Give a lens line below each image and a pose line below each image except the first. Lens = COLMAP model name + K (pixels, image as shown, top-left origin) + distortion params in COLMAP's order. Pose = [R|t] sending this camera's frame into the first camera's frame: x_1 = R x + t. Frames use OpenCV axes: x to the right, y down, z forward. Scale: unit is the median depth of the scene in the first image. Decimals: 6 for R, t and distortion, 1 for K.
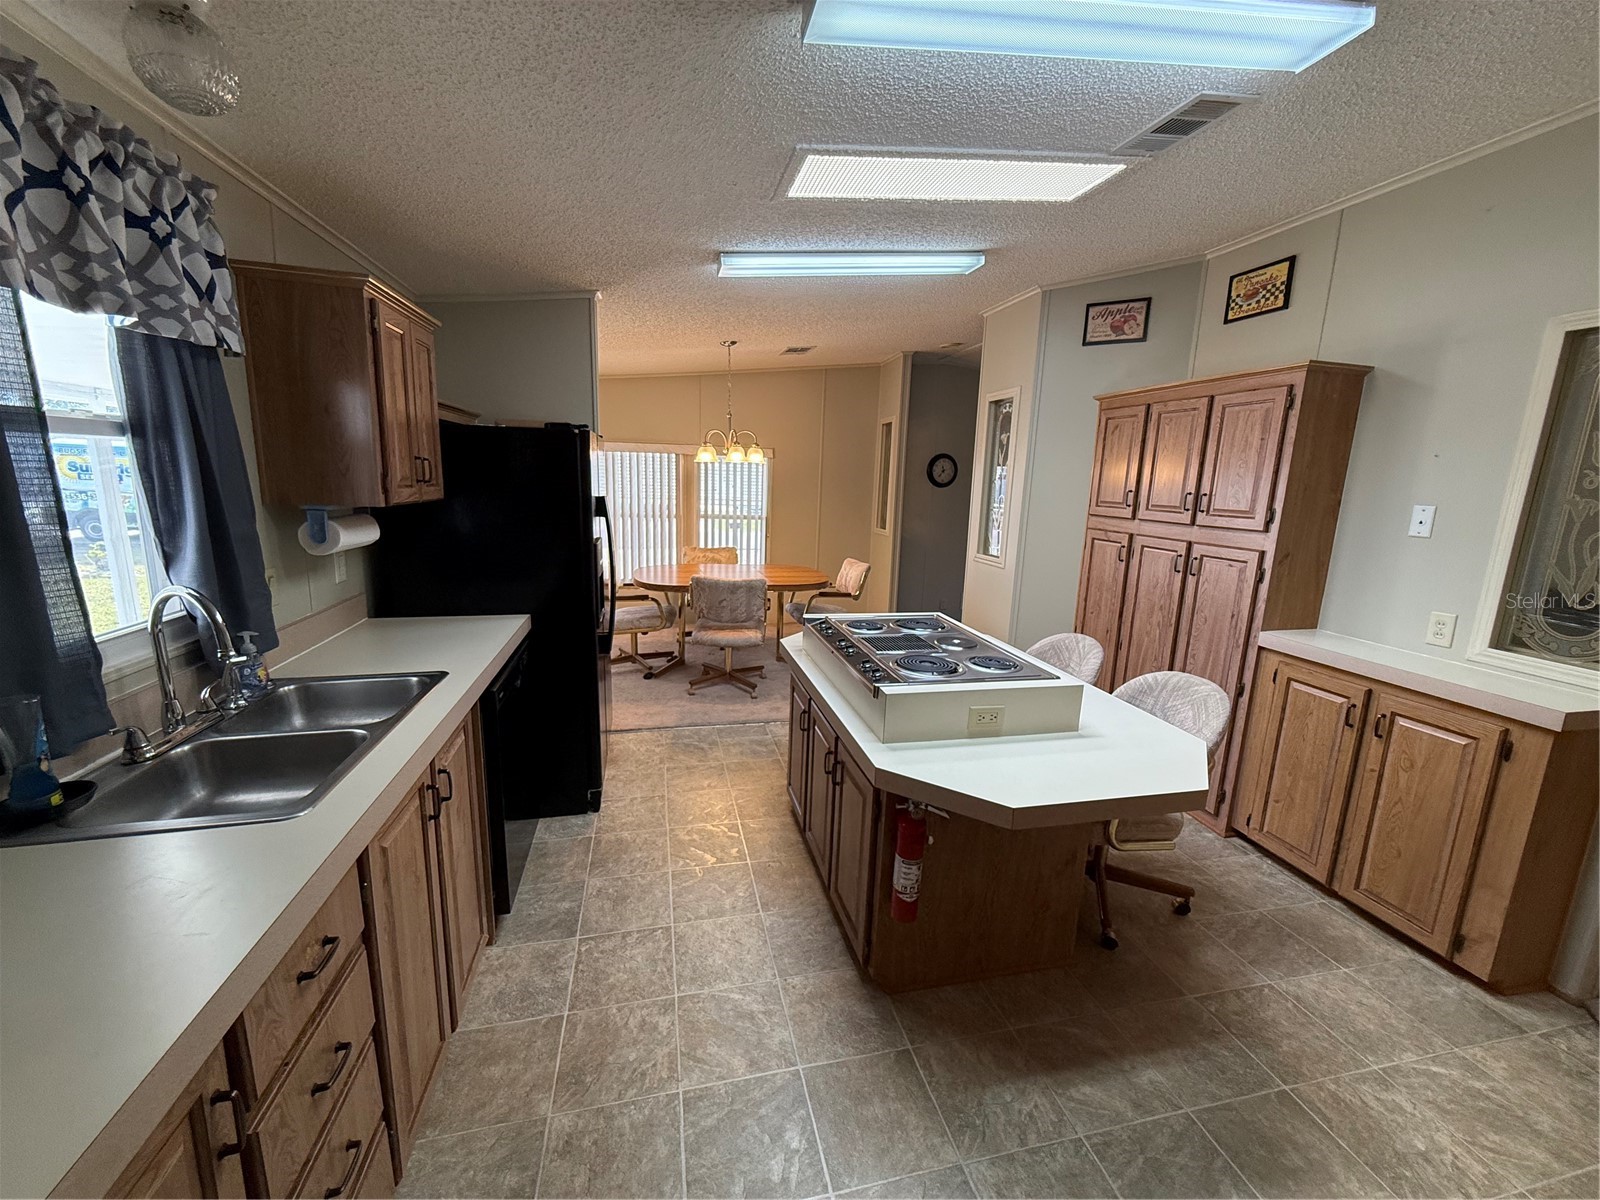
lens RADIAL K [[644.7, 0, 808.0], [0, 644.7, 604.2], [0, 0, 1]] dist [-0.000405, 0.000920]
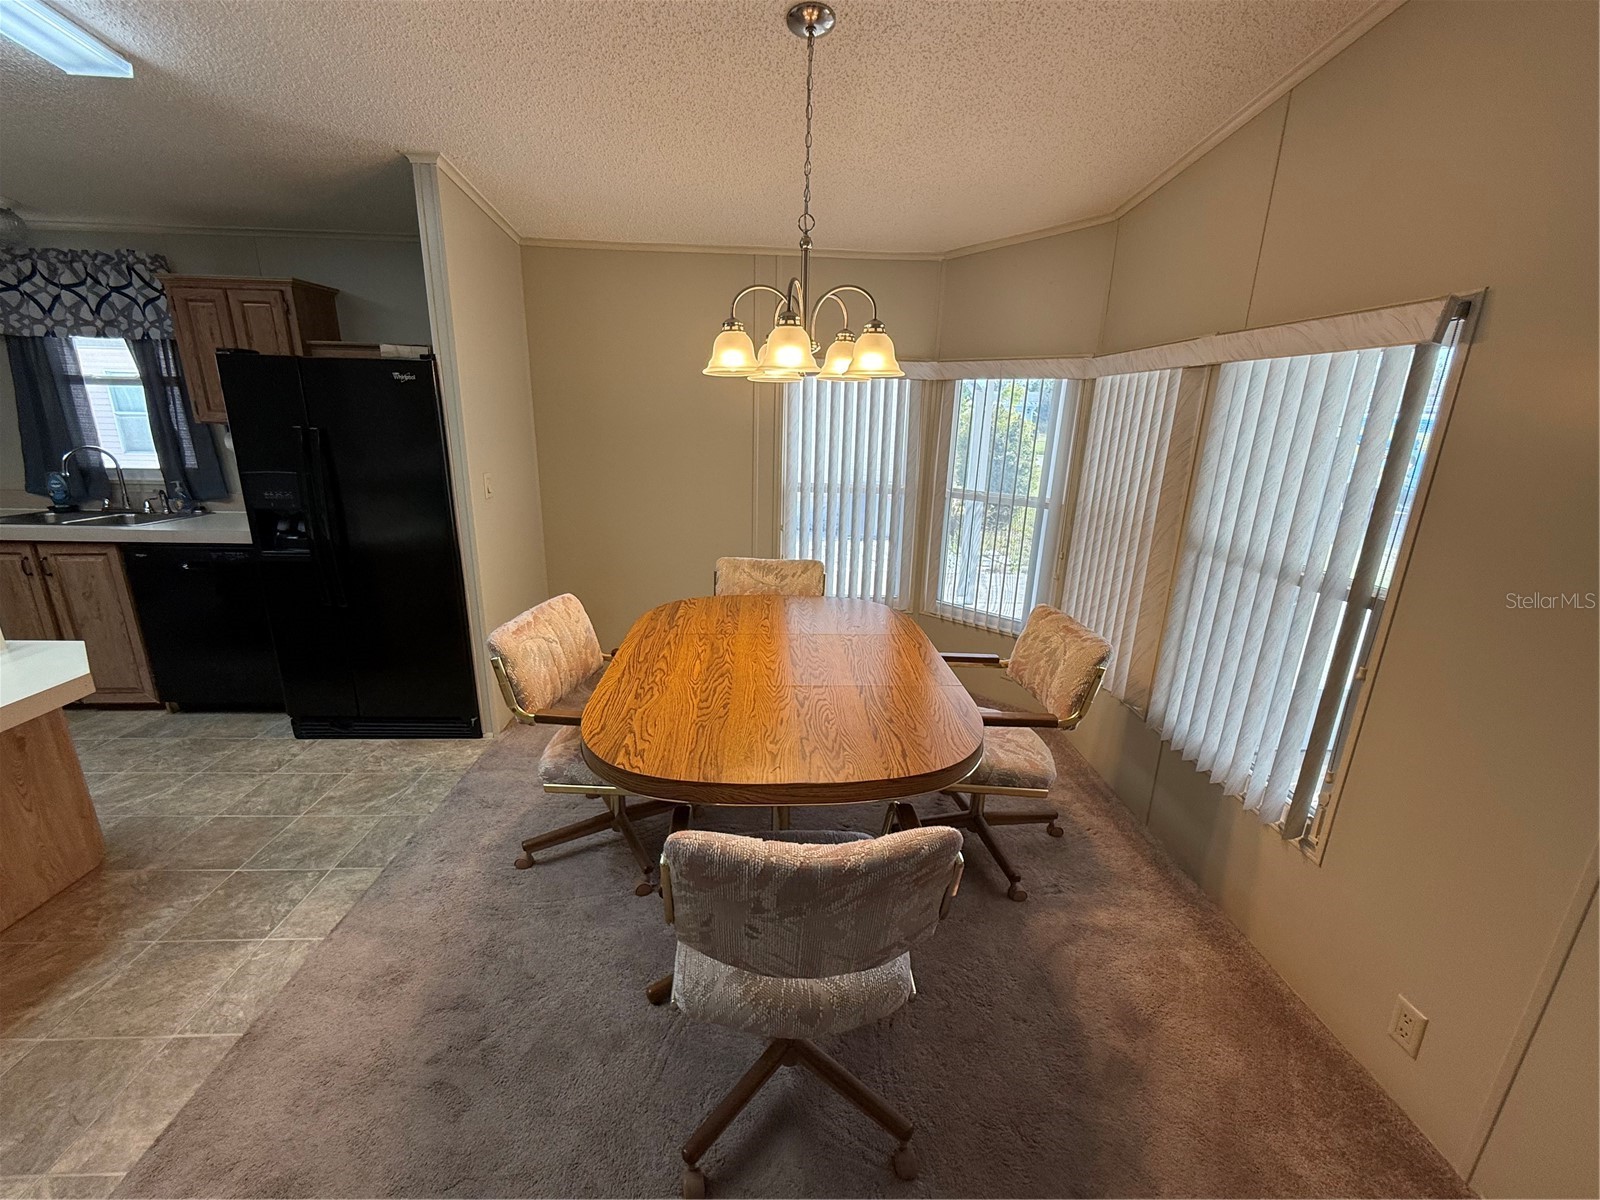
lens RADIAL K [[644.7, 0, 793.3], [0, 644.7, 593.4], [0, 0, 1]] dist [-0.000405, 0.000920]
pose [[-0.192547, 0.220082, -0.956290, 0.578496], [-0.218286, 0.940501, 0.260400, -0.425391], [0.956701, 0.258884, -0.133049, 2.373507]]
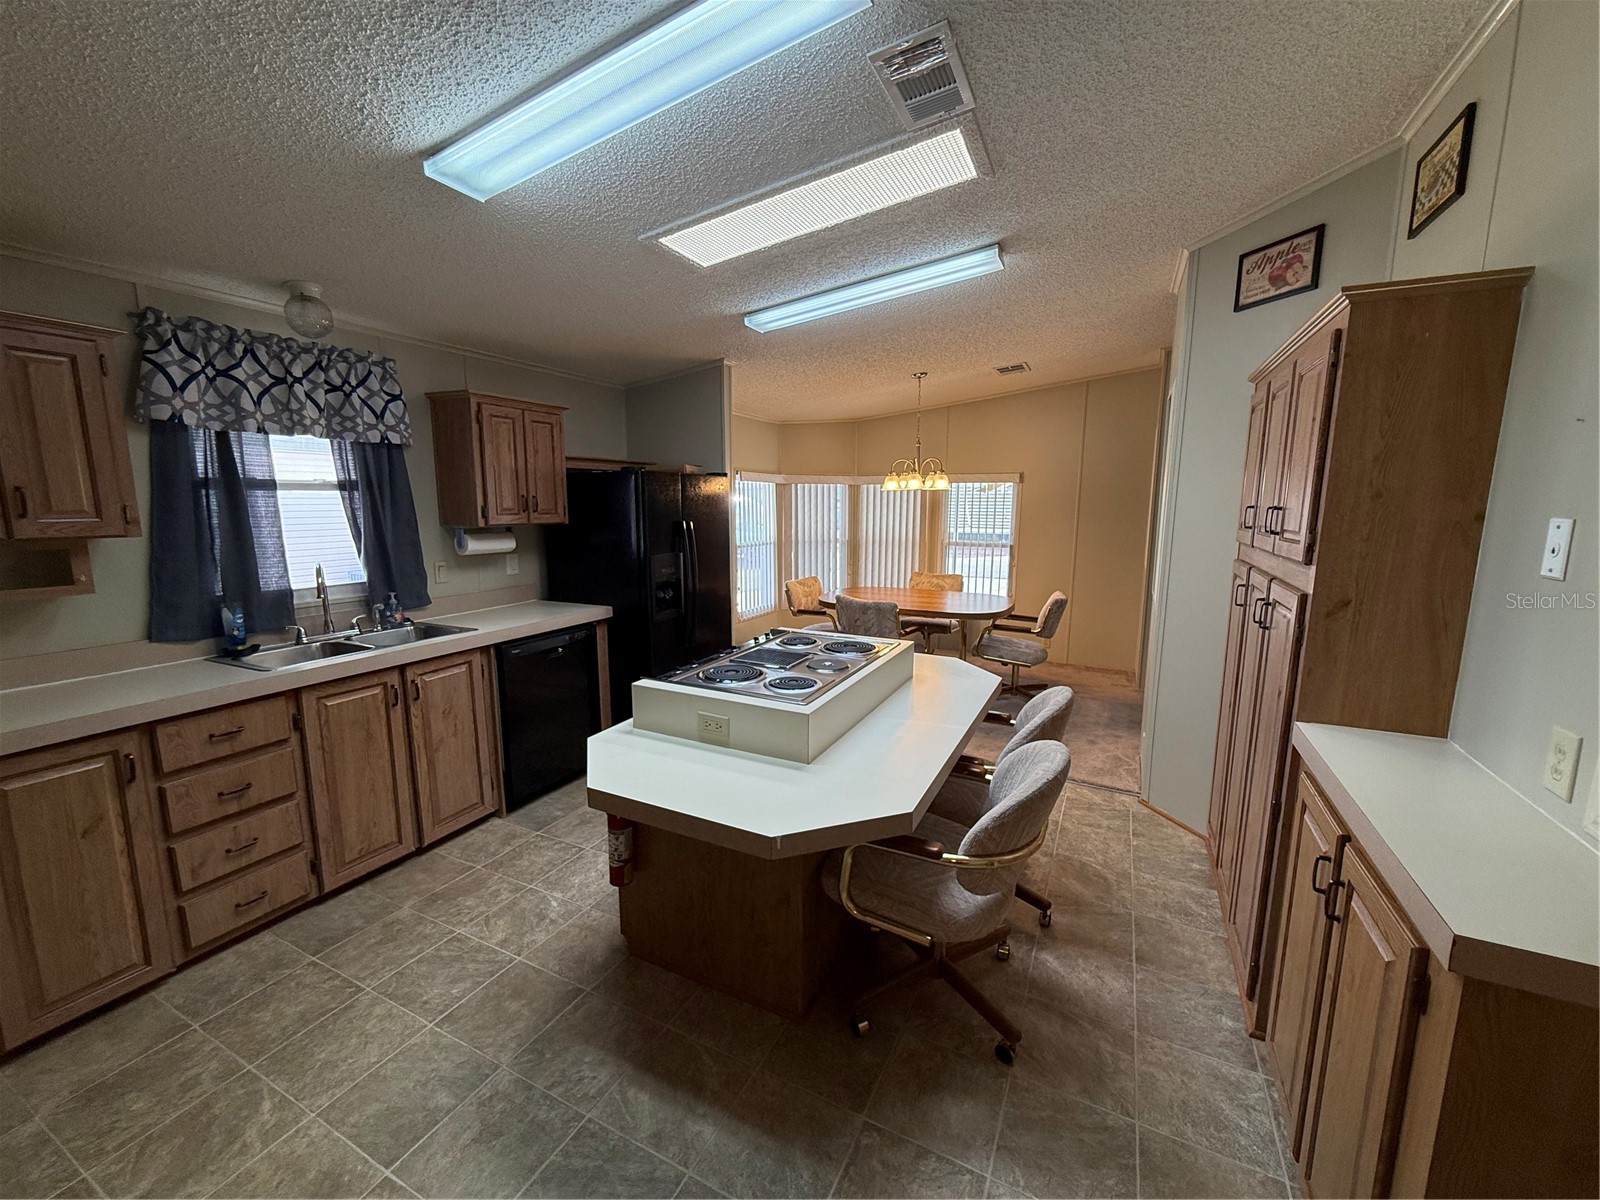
lens RADIAL K [[644.7, 0, 802.0], [0, 644.7, 603.3], [0, 0, 1]] dist [-0.000405, 0.000920]
pose [[0.763322, 0.071204, -0.642083, 0.898705], [-0.104075, 0.994479, -0.013443, -0.016978], [0.637580, 0.077086, 0.766518, 0.246102]]
